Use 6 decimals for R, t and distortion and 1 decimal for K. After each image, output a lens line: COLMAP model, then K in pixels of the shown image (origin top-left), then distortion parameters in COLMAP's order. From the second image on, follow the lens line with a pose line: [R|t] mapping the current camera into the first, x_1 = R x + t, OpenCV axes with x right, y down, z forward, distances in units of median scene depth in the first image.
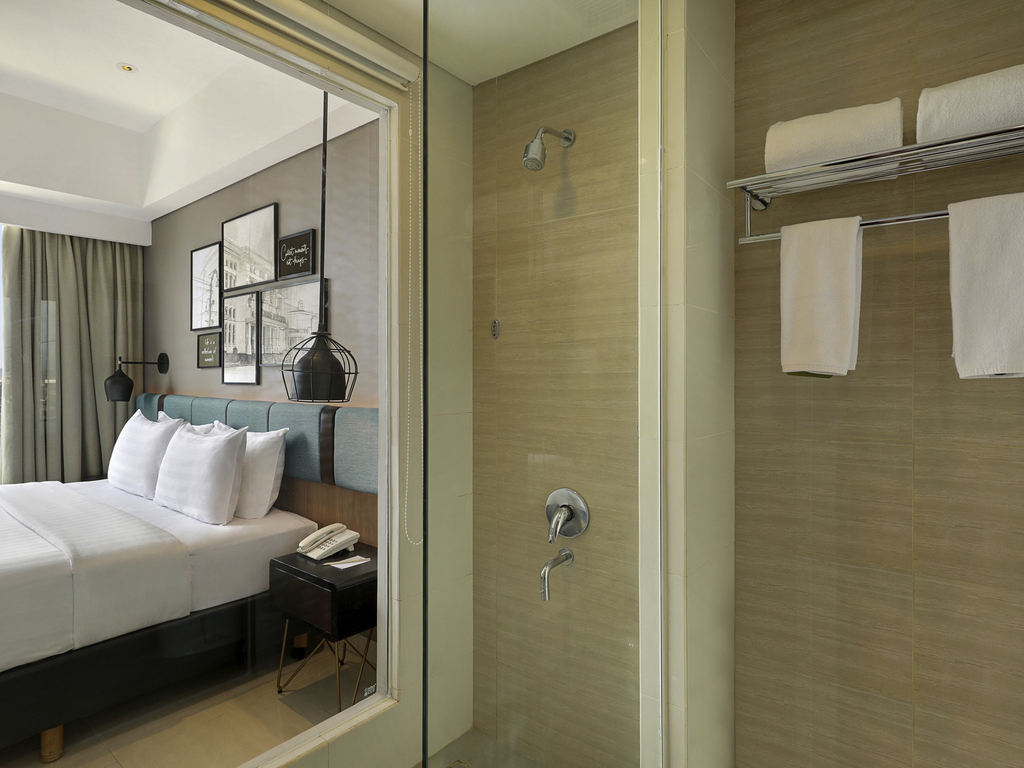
lens RADIAL K [[576.0, 0, 512.2], [0, 576.0, 383.7], [0, 0, 1]] dist [0.001436, 0.000168]
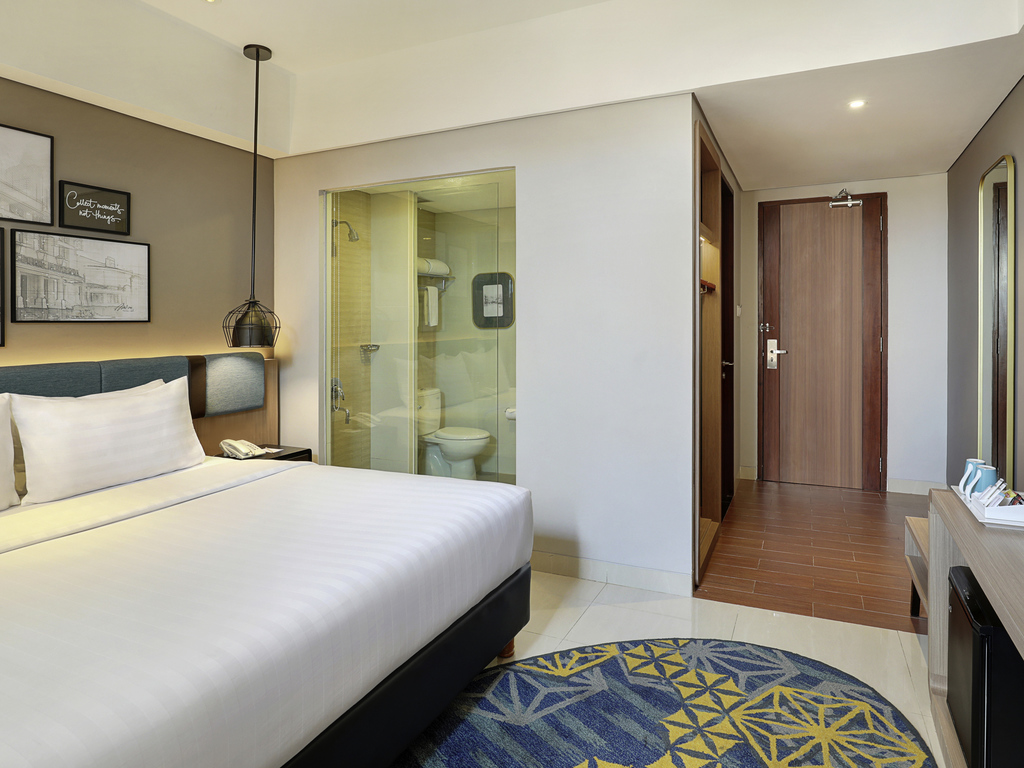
lens RADIAL K [[576.0, 0, 512.4], [0, 576.0, 383.6], [0, 0, 1]] dist [0.001436, 0.000168]
pose [[-0.199918, -0.098790, 0.974820, -1.507102], [0.016709, 0.994416, 0.104202, -0.017670], [-0.979670, 0.037121, -0.197151, 0.510128]]
